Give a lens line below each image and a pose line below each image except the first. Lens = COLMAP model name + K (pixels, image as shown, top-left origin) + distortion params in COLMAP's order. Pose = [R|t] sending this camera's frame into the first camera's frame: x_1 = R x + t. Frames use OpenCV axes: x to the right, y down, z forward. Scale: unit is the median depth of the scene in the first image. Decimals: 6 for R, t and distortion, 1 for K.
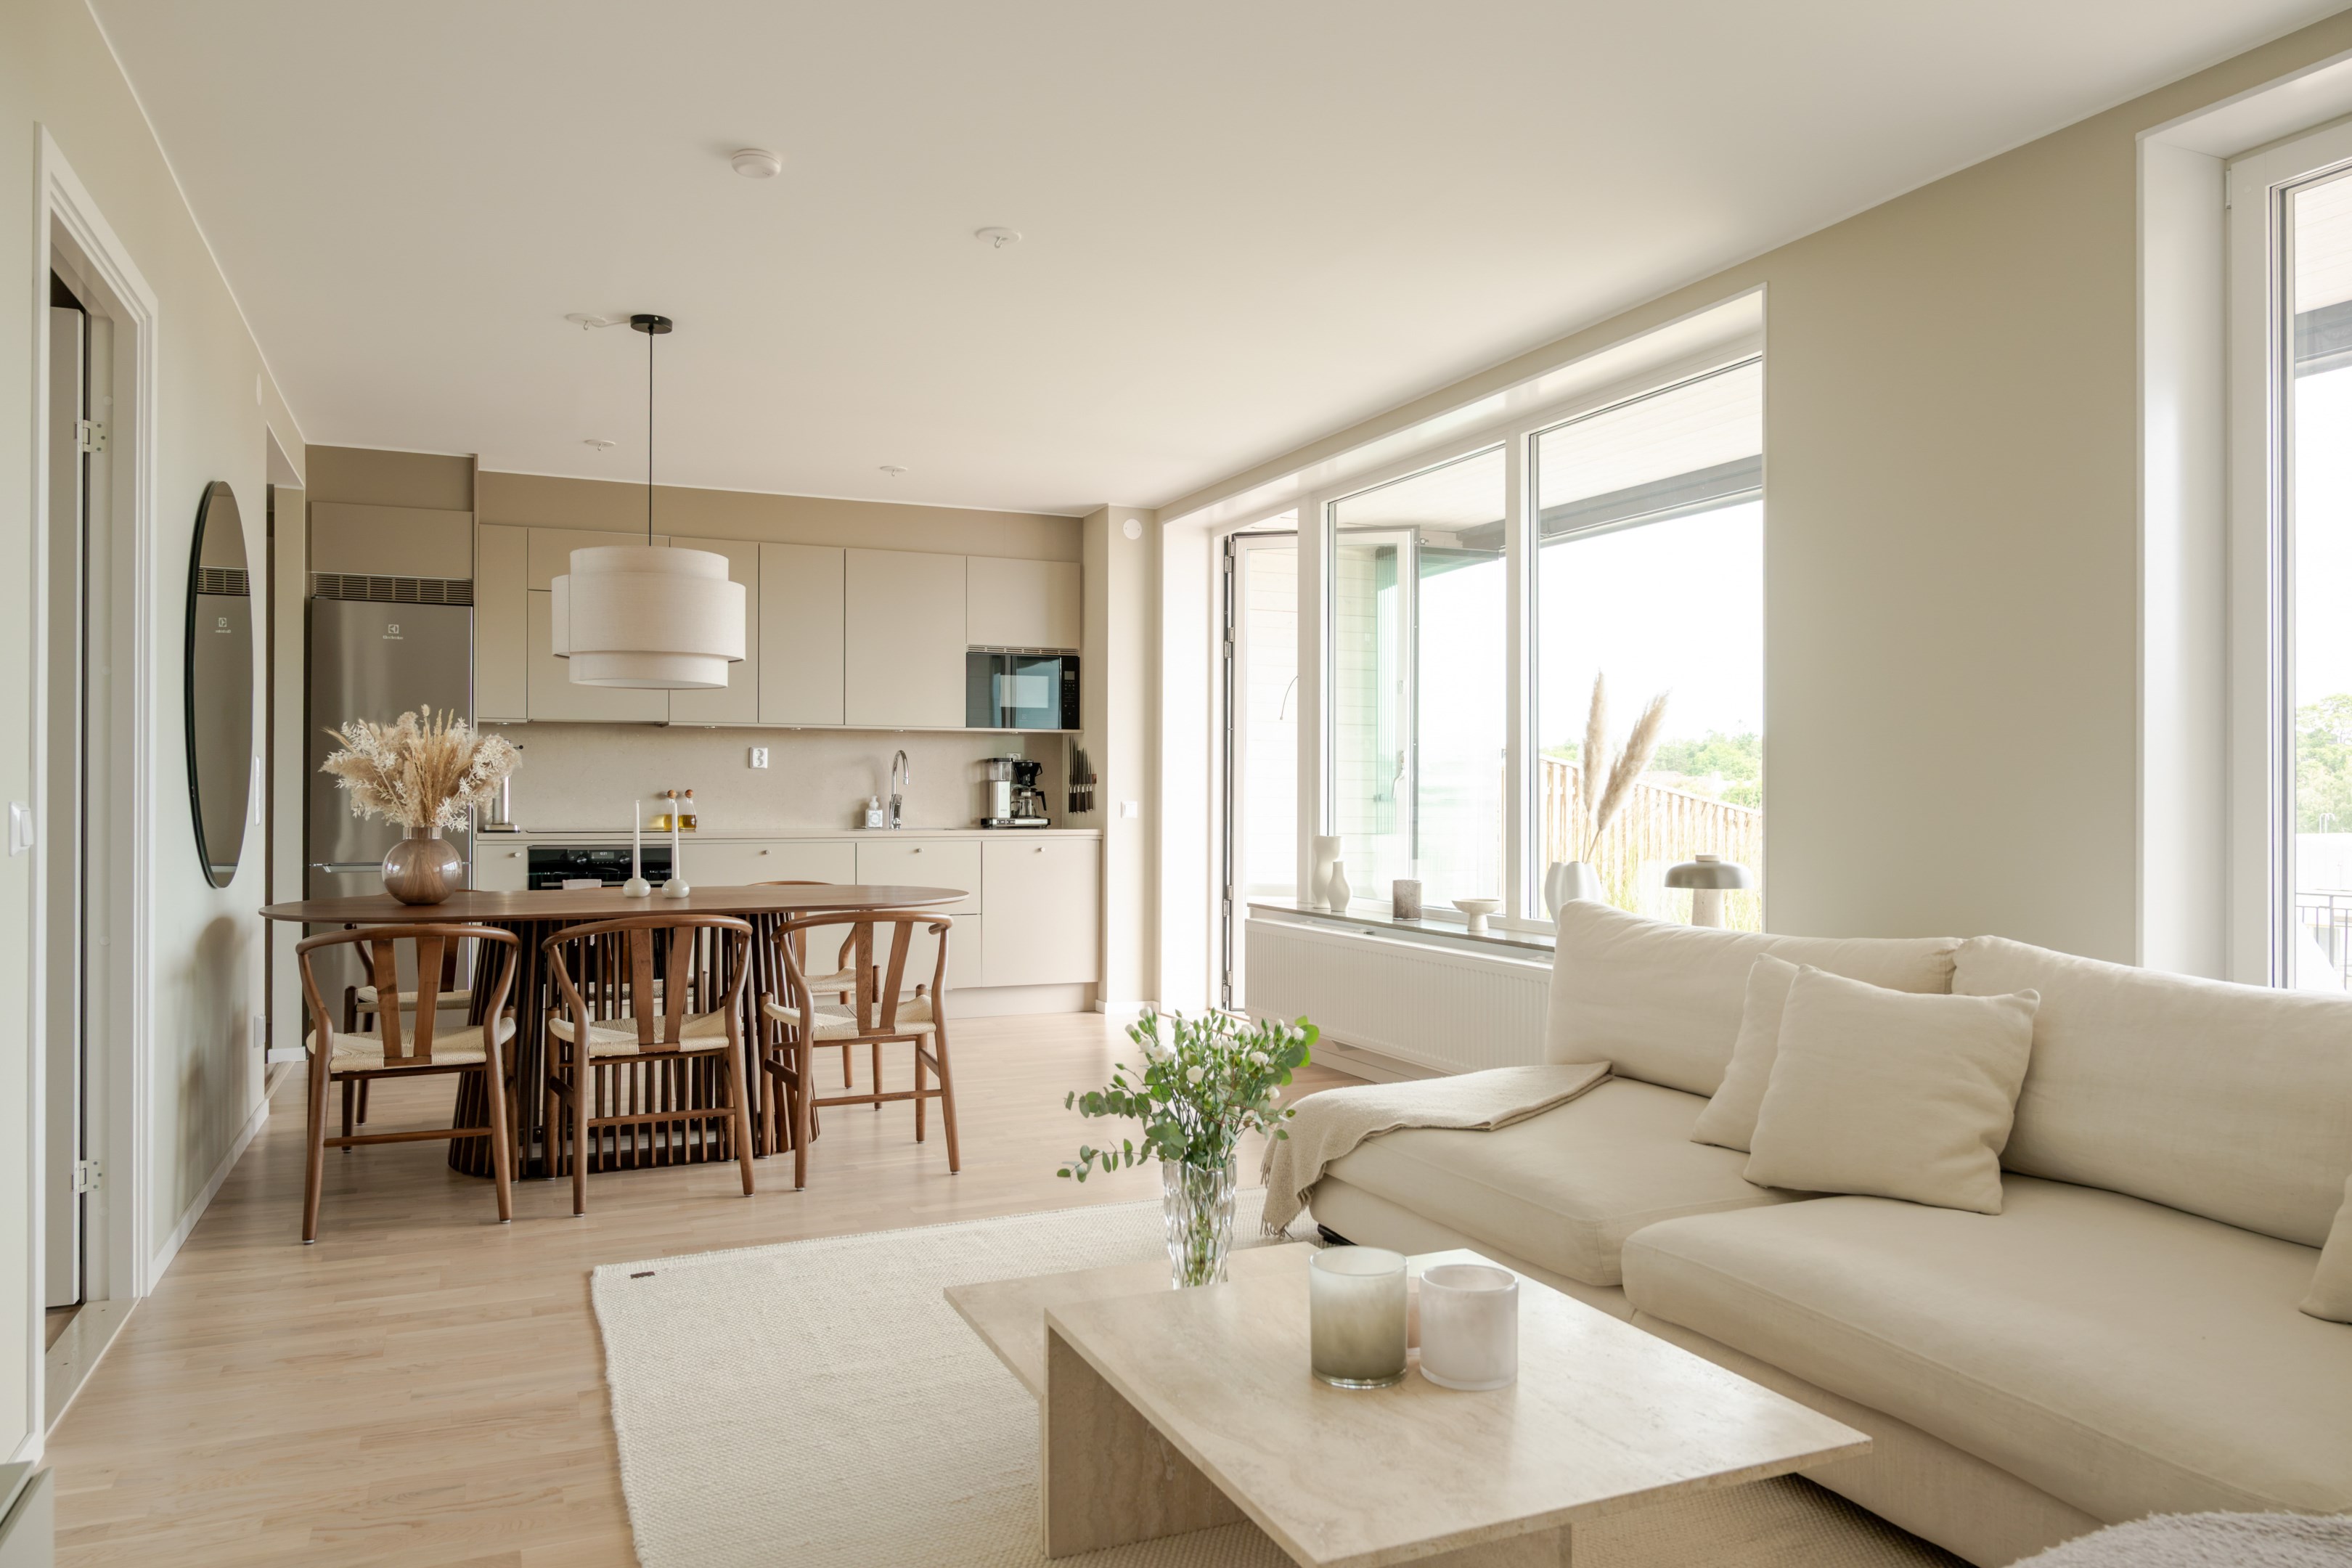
lens RADIAL K [[1660.0, 0, 1192.1], [0, 1660.0, 777.3], [0, 0, 1]] dist [-0.004918, -0.001046]
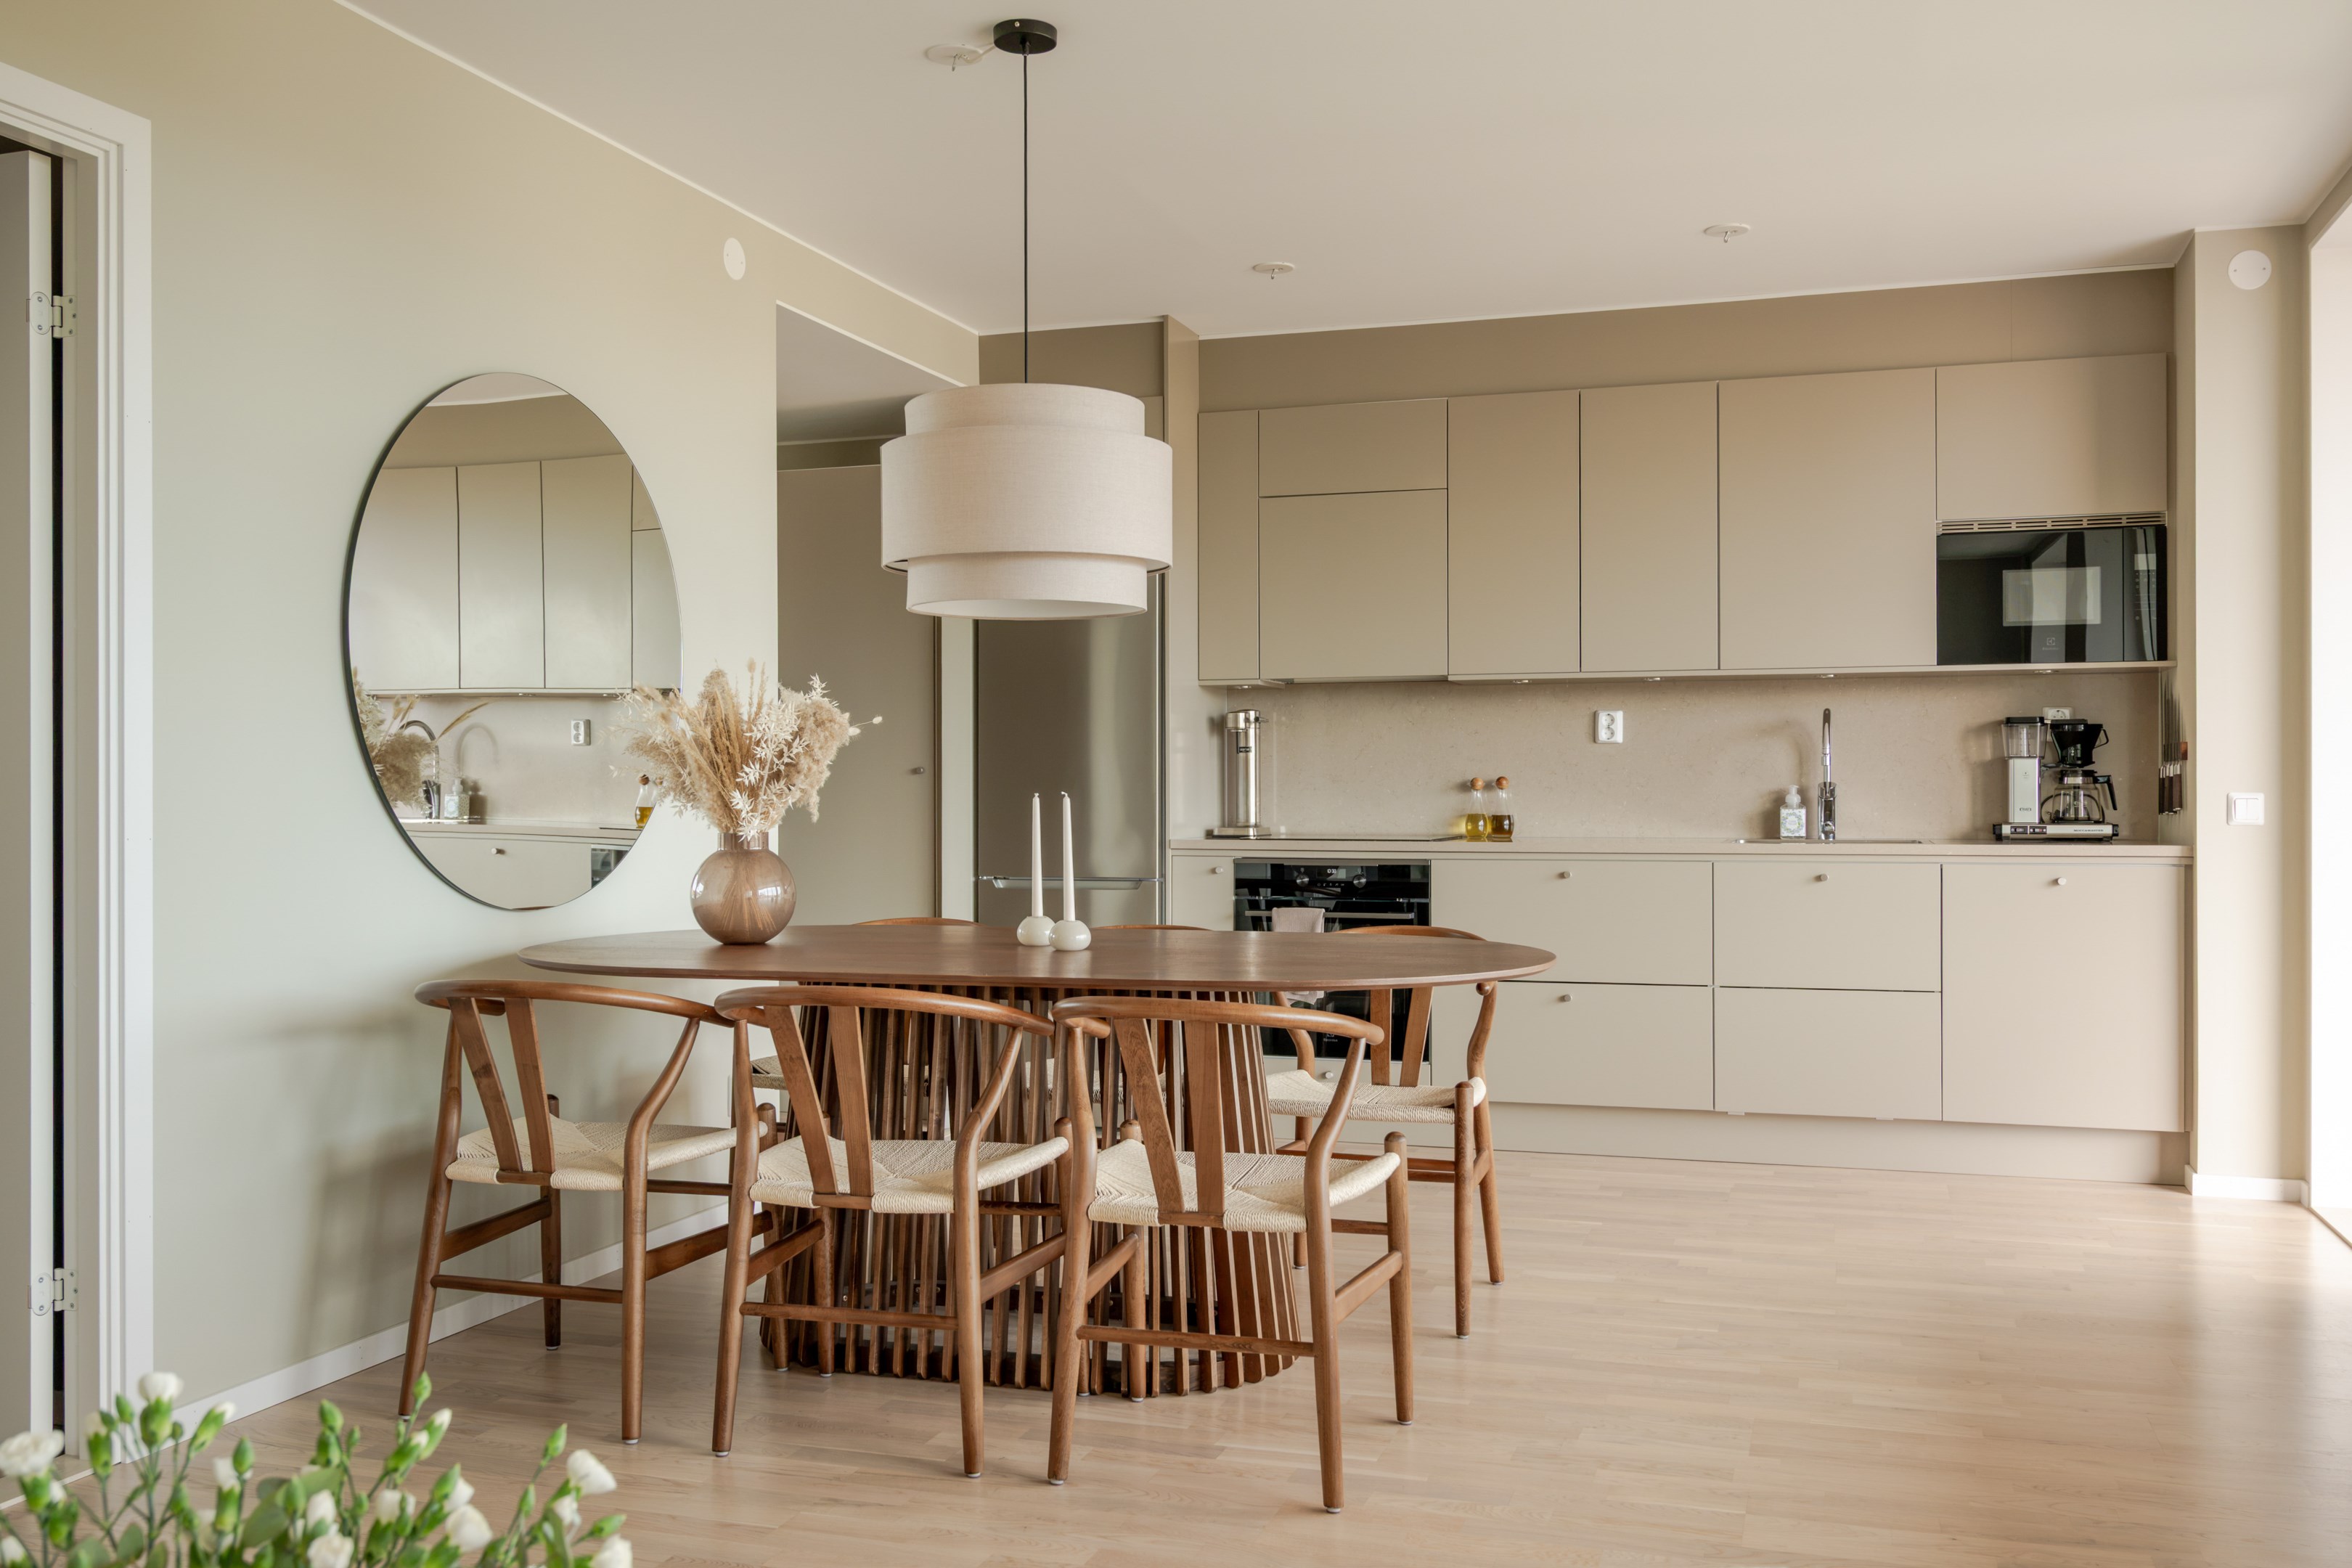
lens RADIAL K [[2050.5, 0, 1179.3], [0, 2050.5, 785.8], [0, 0, 1]] dist [0.007572, -0.005629]
pose [[0.730447, -0.004265, -0.682956, 0.157238], [0.012013, 0.999906, 0.006605, 0.003782], [0.682864, -0.013029, 0.730430, 0.297652]]
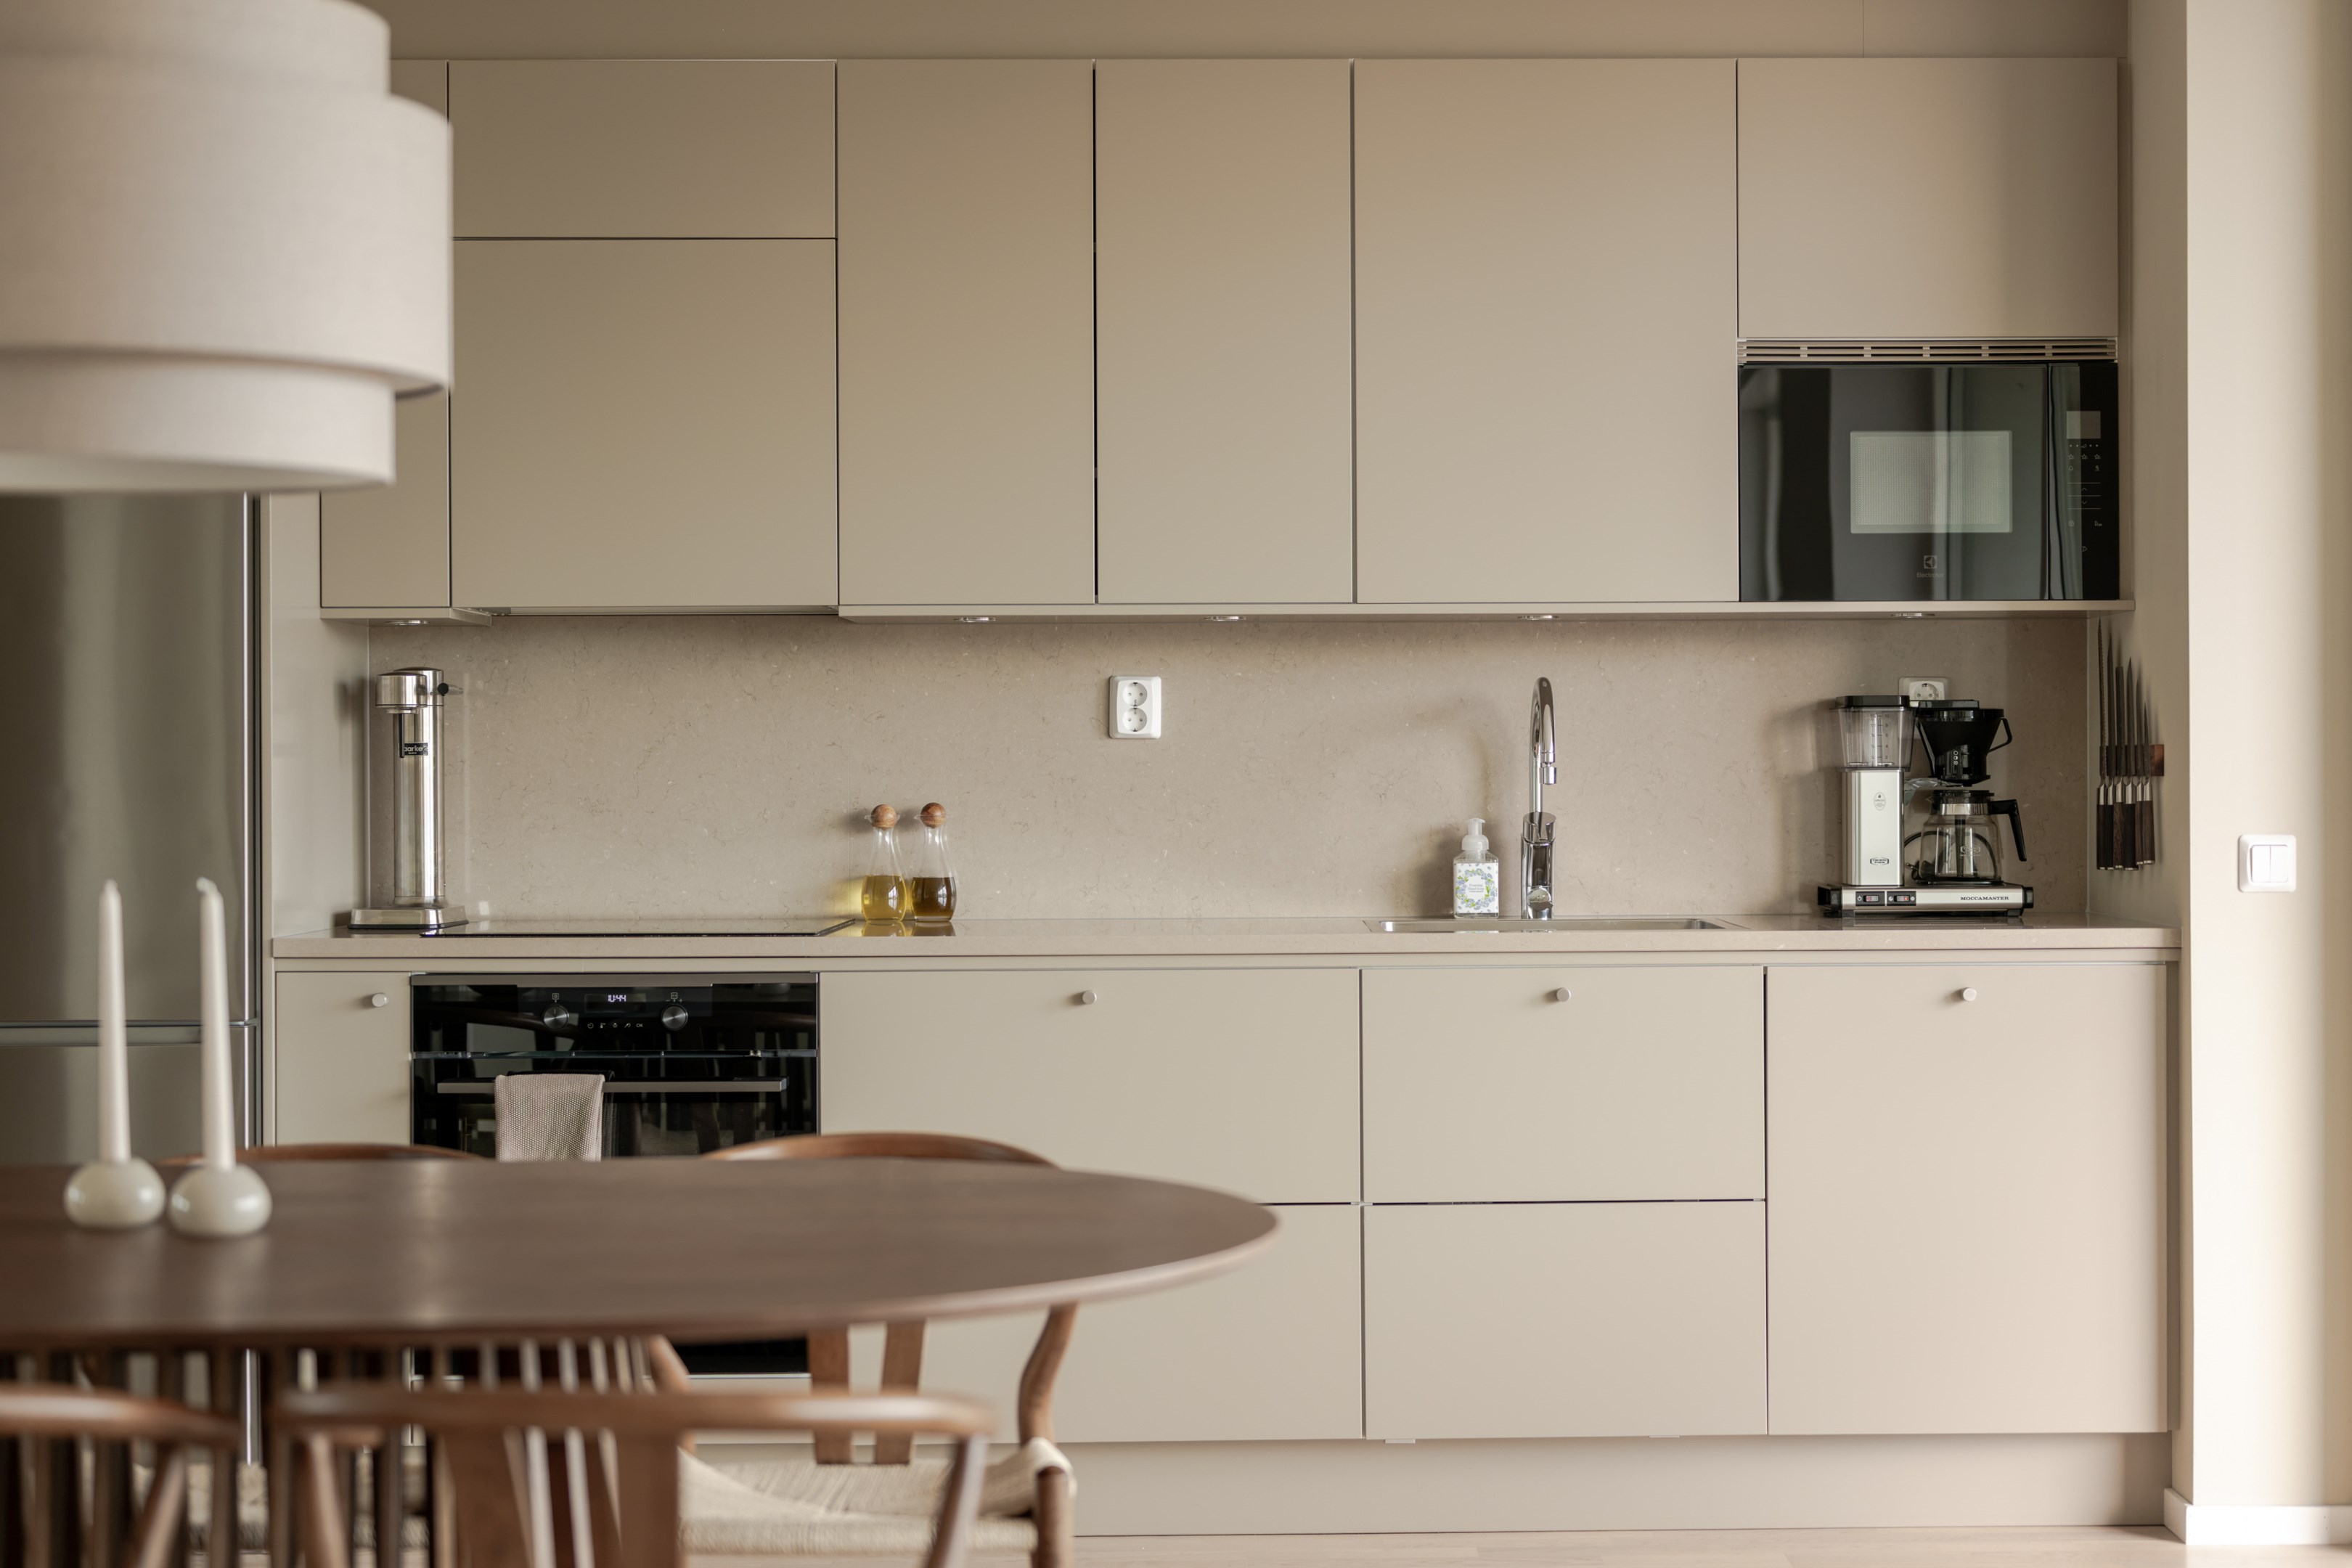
lens RADIAL K [[3658.1, 0, 1303.3], [0, 3658.1, 773.9], [0, 0, 1]] dist [0.008078, -0.039496]
pose [[0.915031, -0.005224, -0.403349, 0.068589], [0.011609, 0.999843, 0.013386, -0.007602], [0.403216, -0.016931, 0.914948, 0.325534]]
